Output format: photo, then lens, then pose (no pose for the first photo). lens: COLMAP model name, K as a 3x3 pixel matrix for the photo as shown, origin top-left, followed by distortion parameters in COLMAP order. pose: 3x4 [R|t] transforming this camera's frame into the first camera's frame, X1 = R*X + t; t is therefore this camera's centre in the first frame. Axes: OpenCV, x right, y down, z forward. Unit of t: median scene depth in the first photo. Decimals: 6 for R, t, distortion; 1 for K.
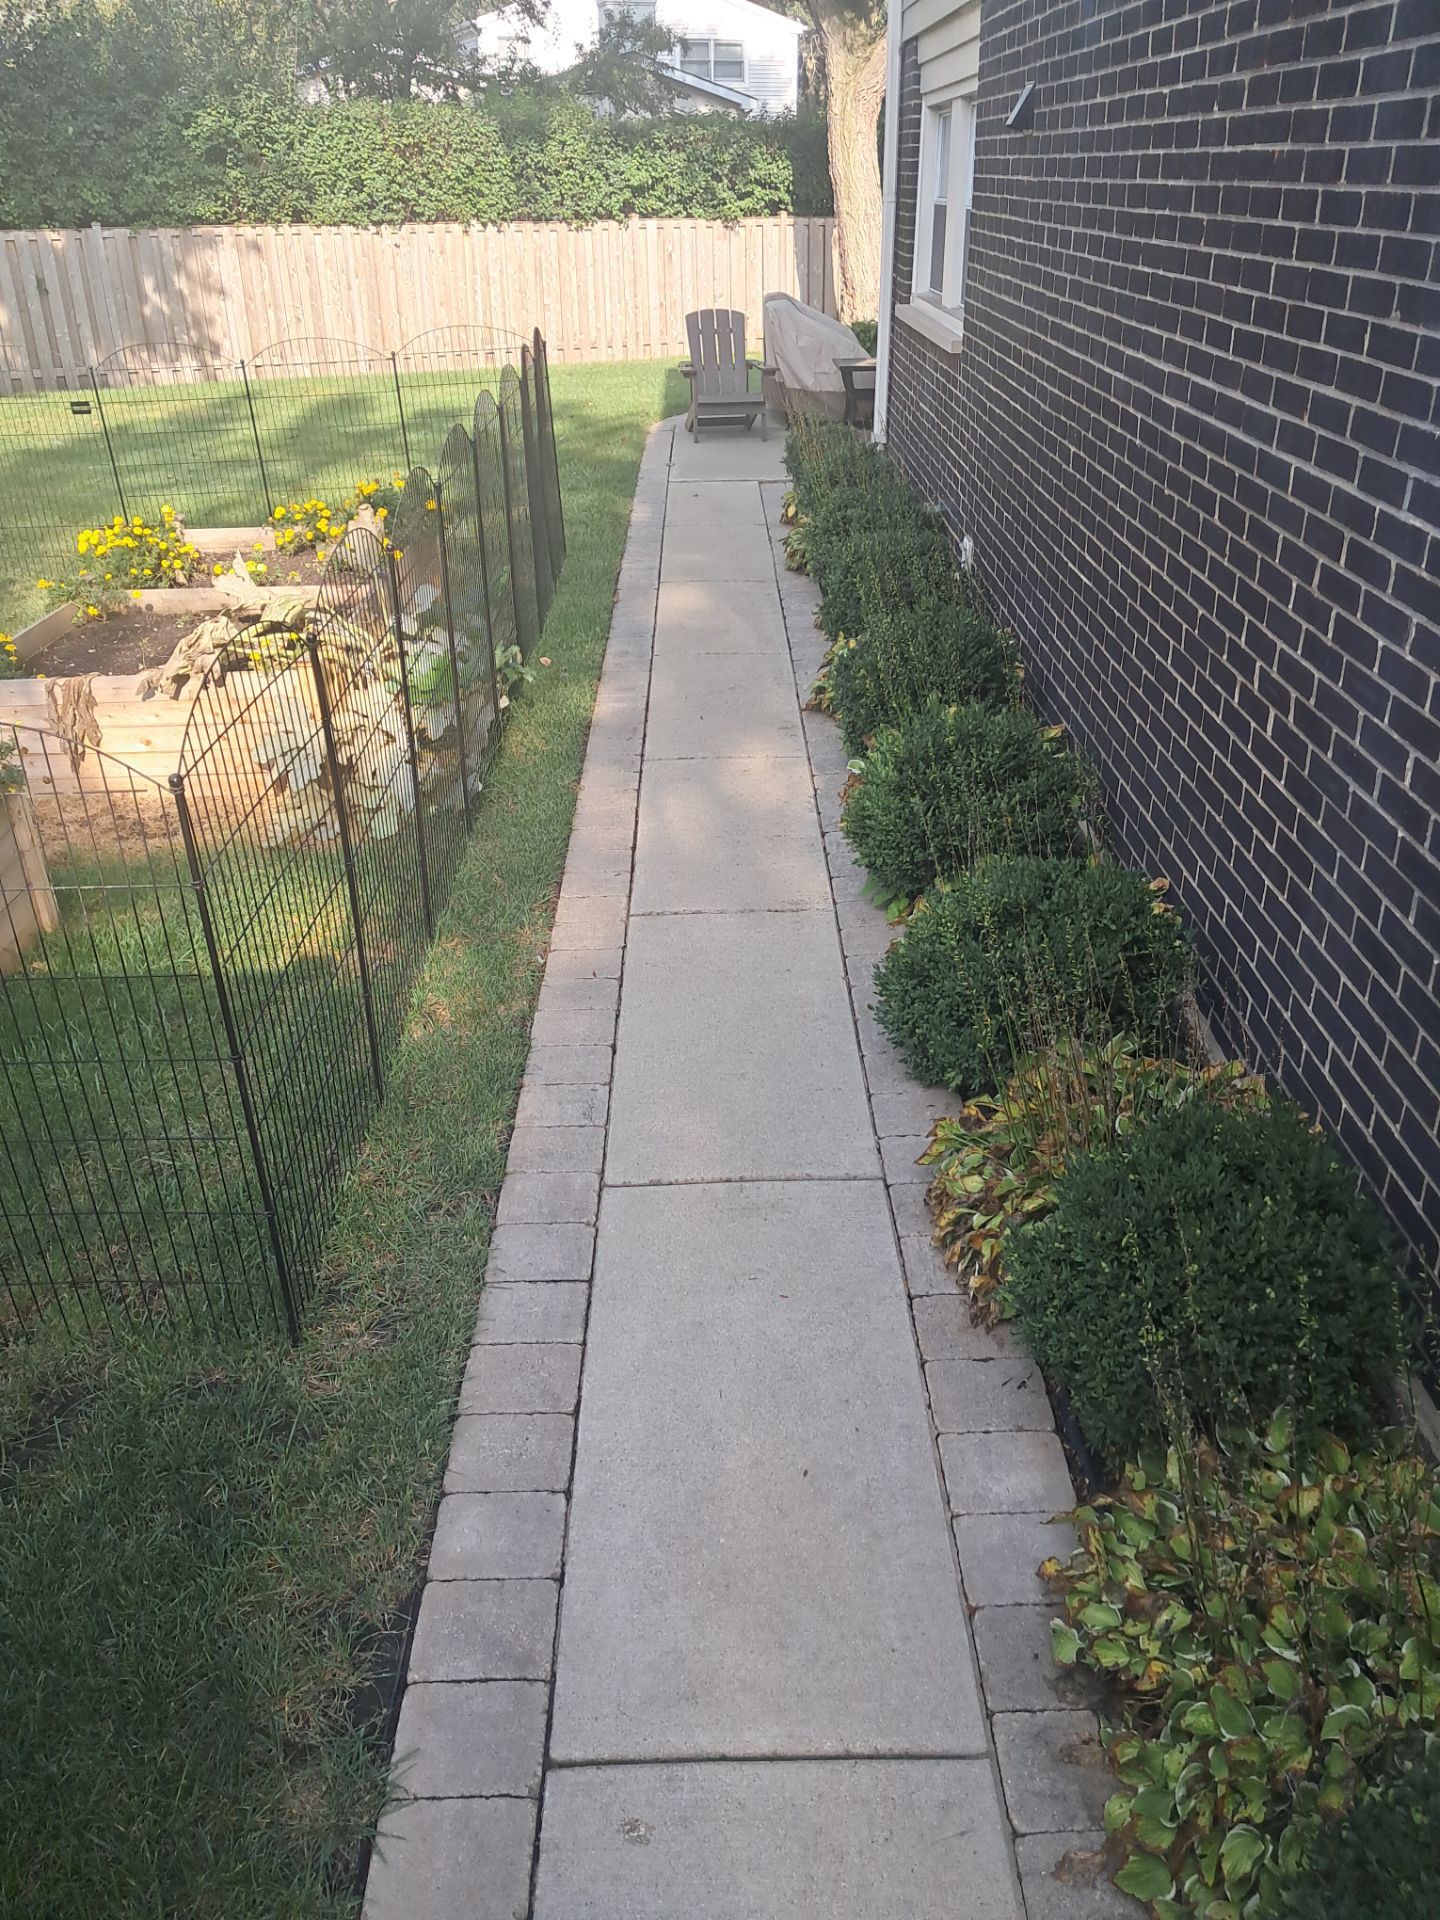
lens RADIAL K [[1464.7, 0, 753.0], [0, 1464.7, 961.7], [0, 0, 1]] dist [0.017161, -0.025041]
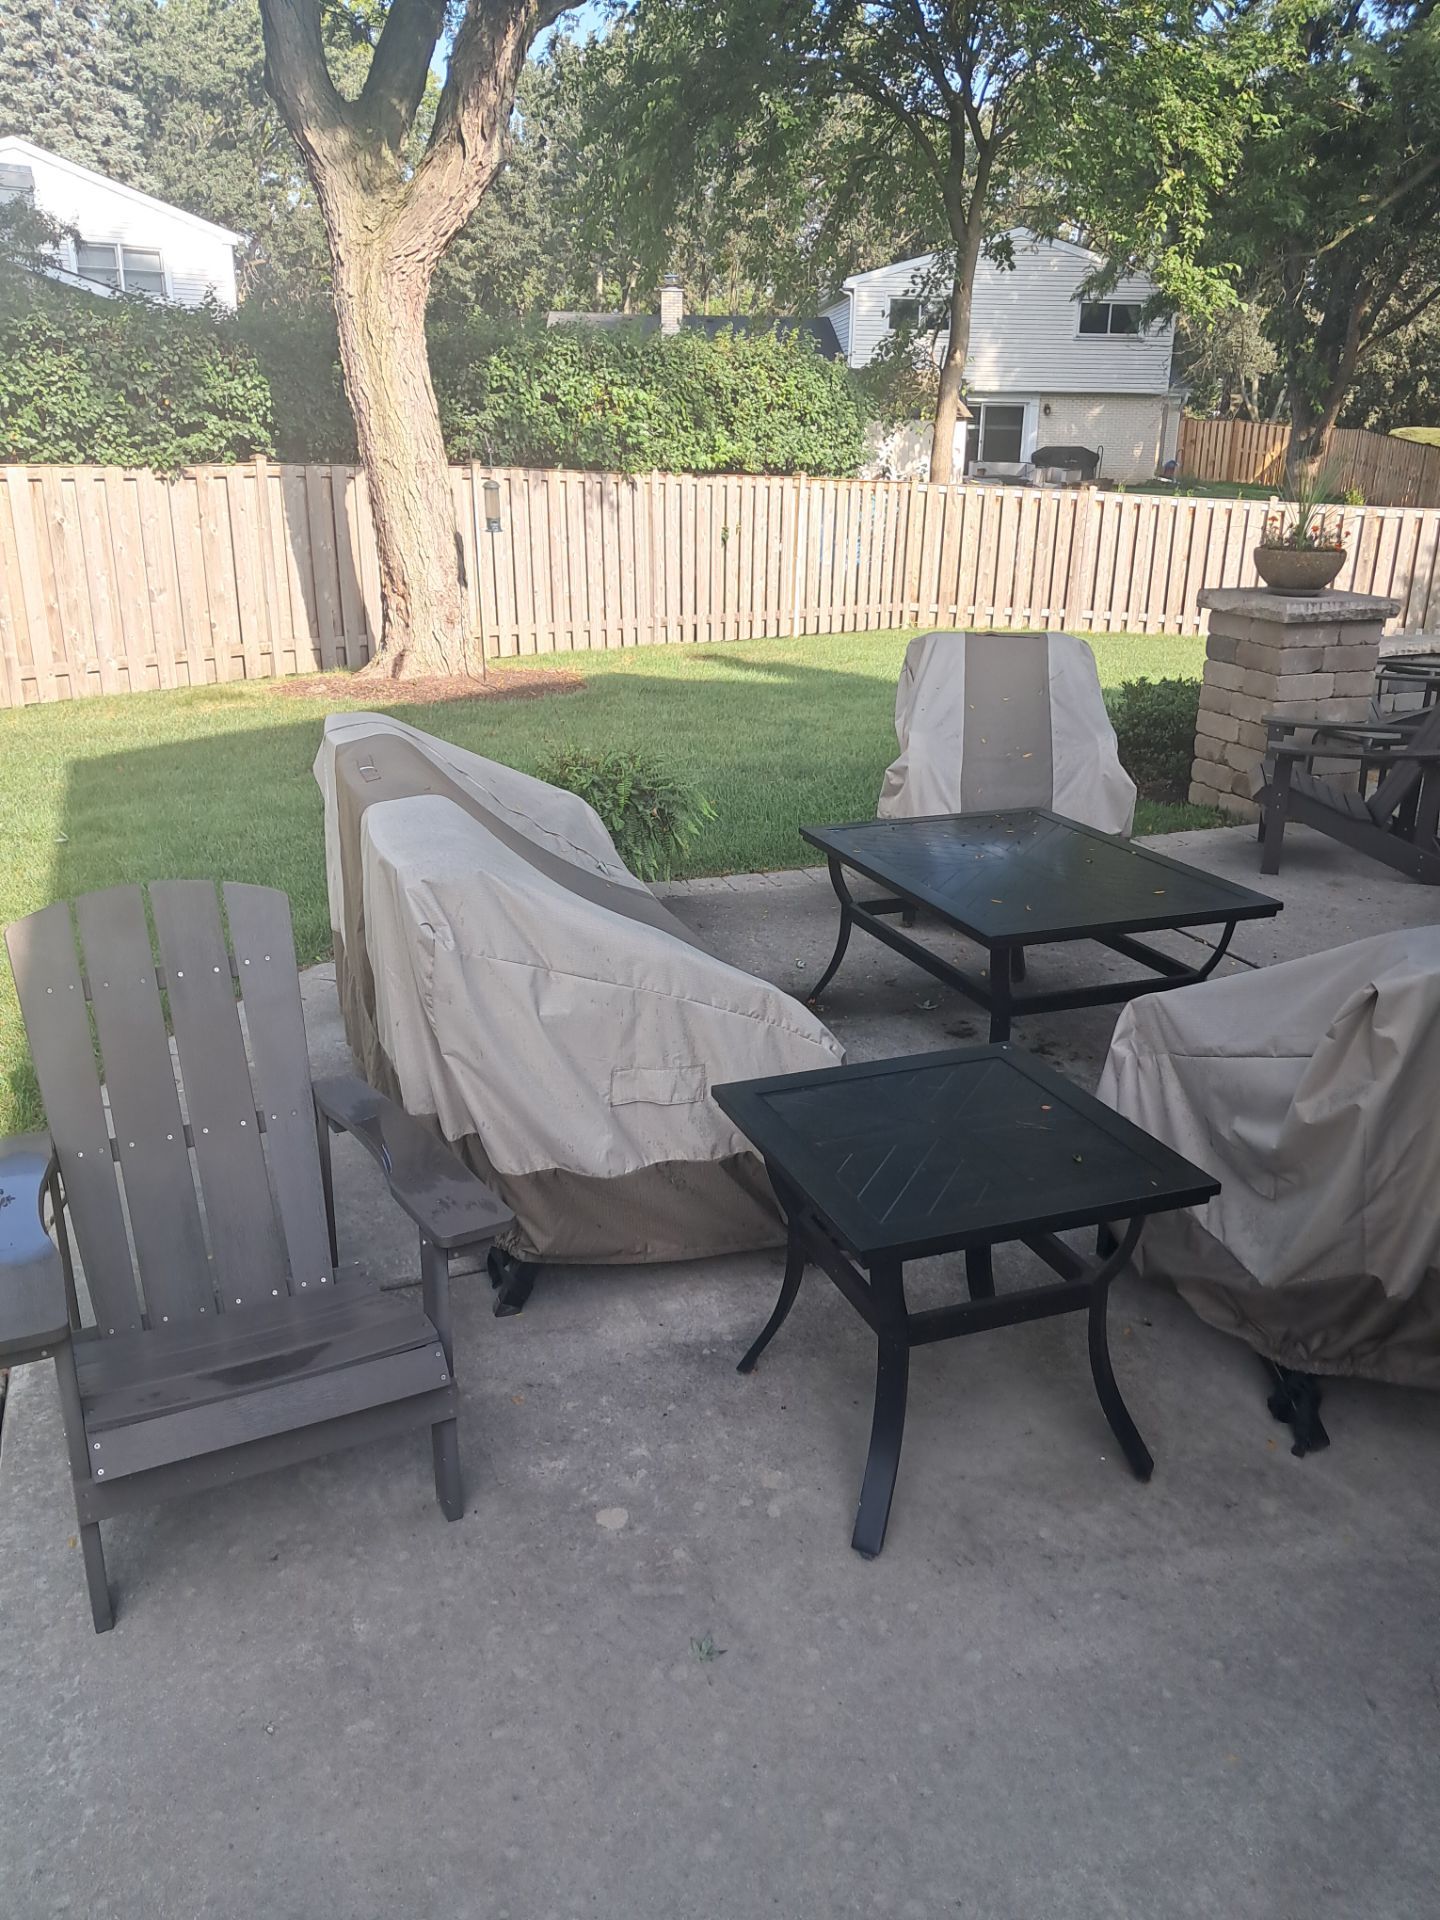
lens RADIAL K [[1464.7, 0, 711.6], [0, 1464.7, 953.0], [0, 0, 1]] dist [0.017161, -0.025041]
pose [[0.946745, -0.091415, 0.308735, -0.056170], [0.134509, 0.983463, -0.121276, -1.453537], [-0.292543, 0.156345, 0.943385, 2.806498]]
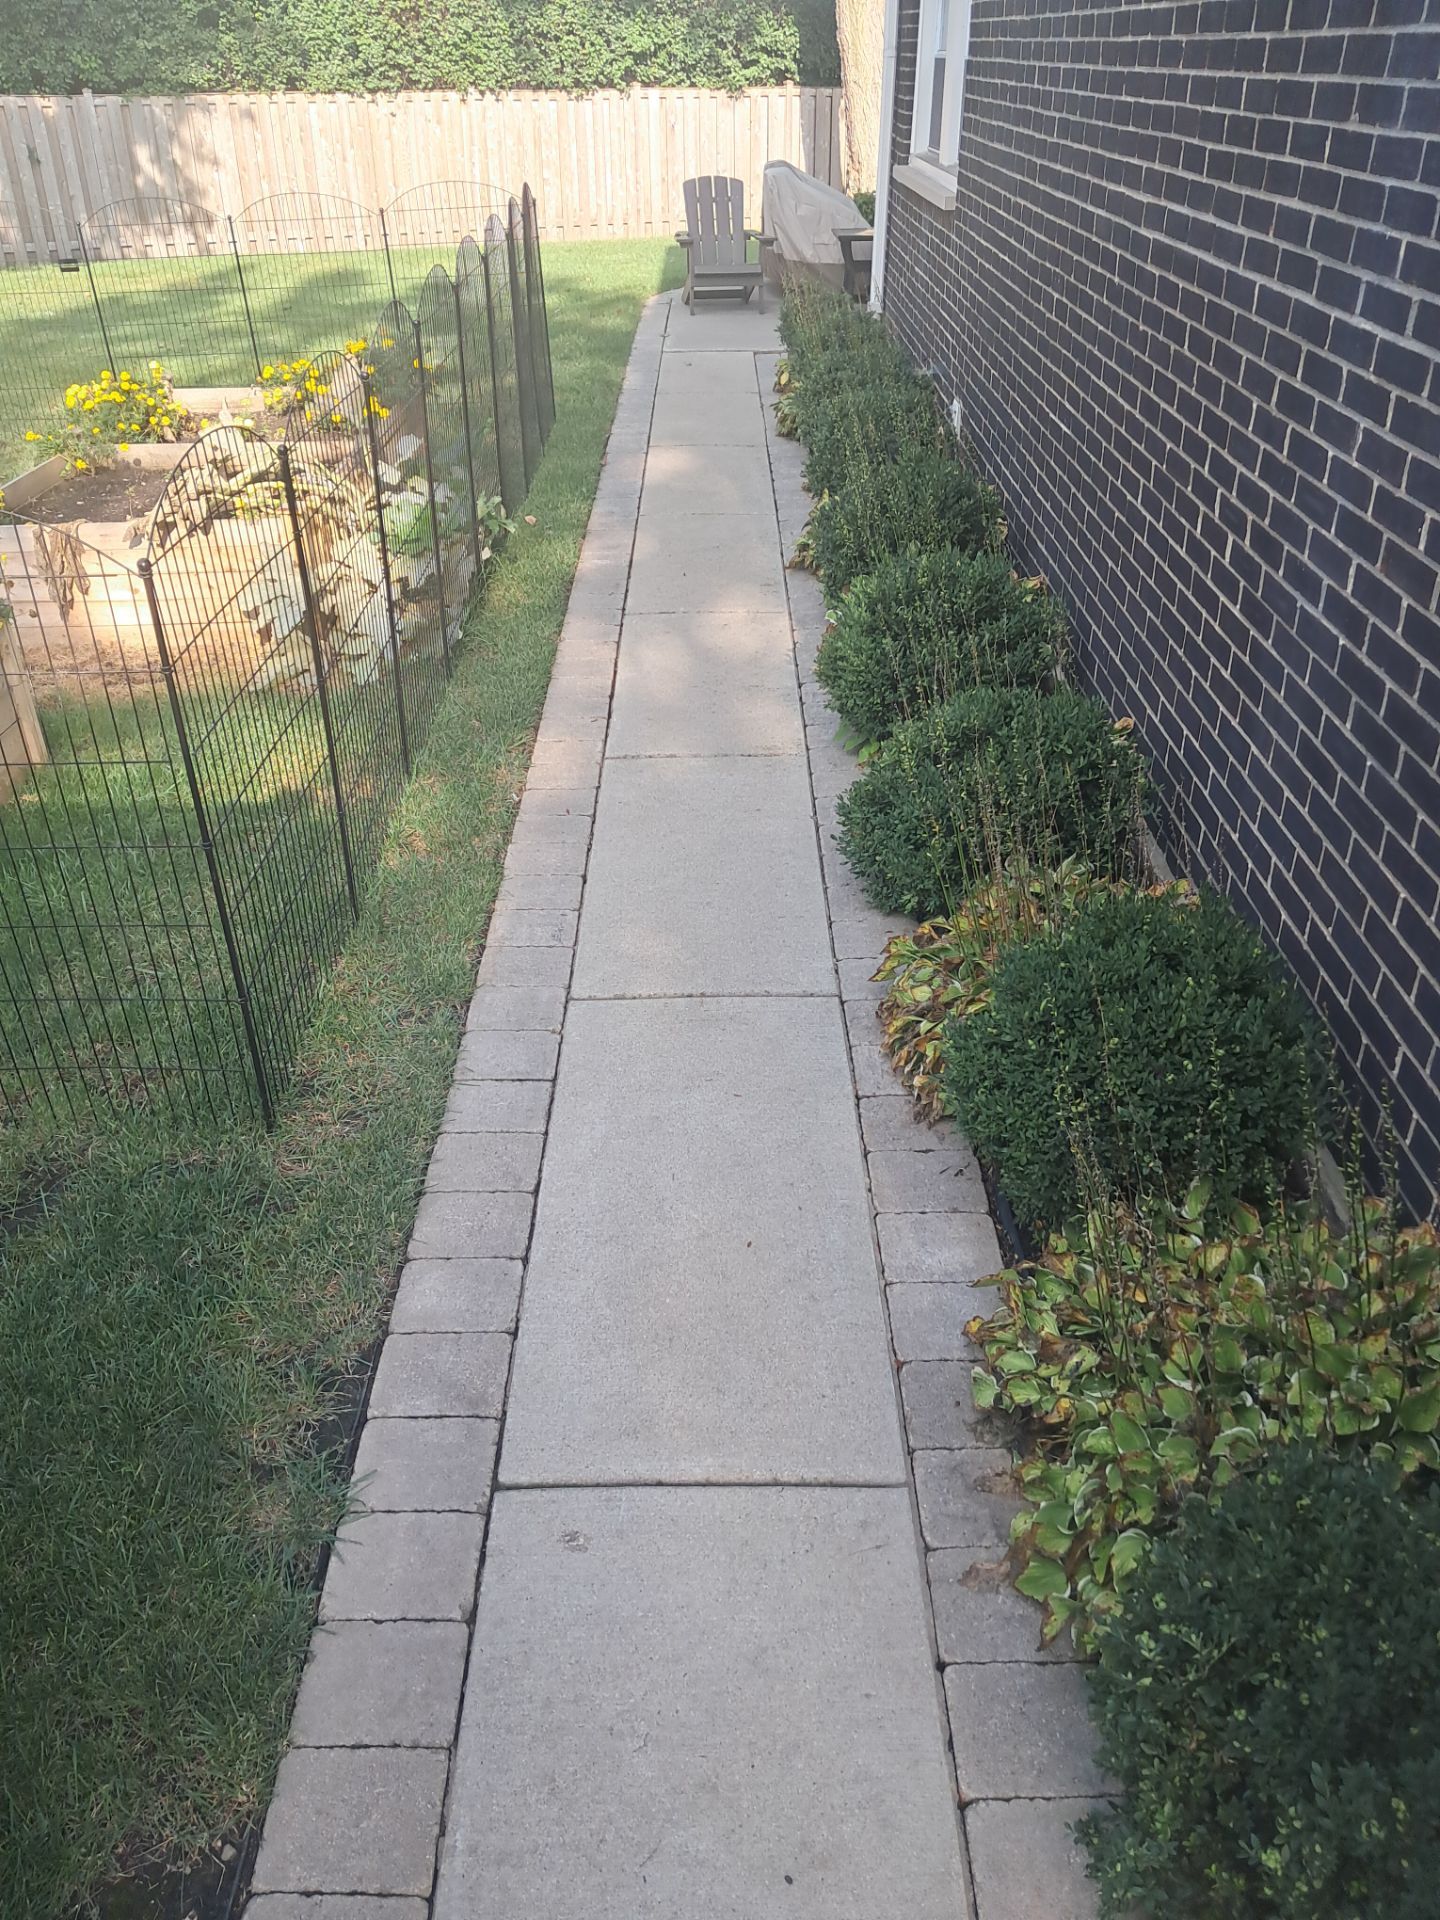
lens RADIAL K [[1464.7, 0, 732.6], [0, 1464.7, 950.6], [0, 0, 1]] dist [0.017161, -0.025041]
pose [[0.999824, 0.013163, -0.013346, 0.024782], [-0.012372, 0.998254, 0.057757, 0.053494], [0.014083, -0.057582, 0.998241, -0.027186]]
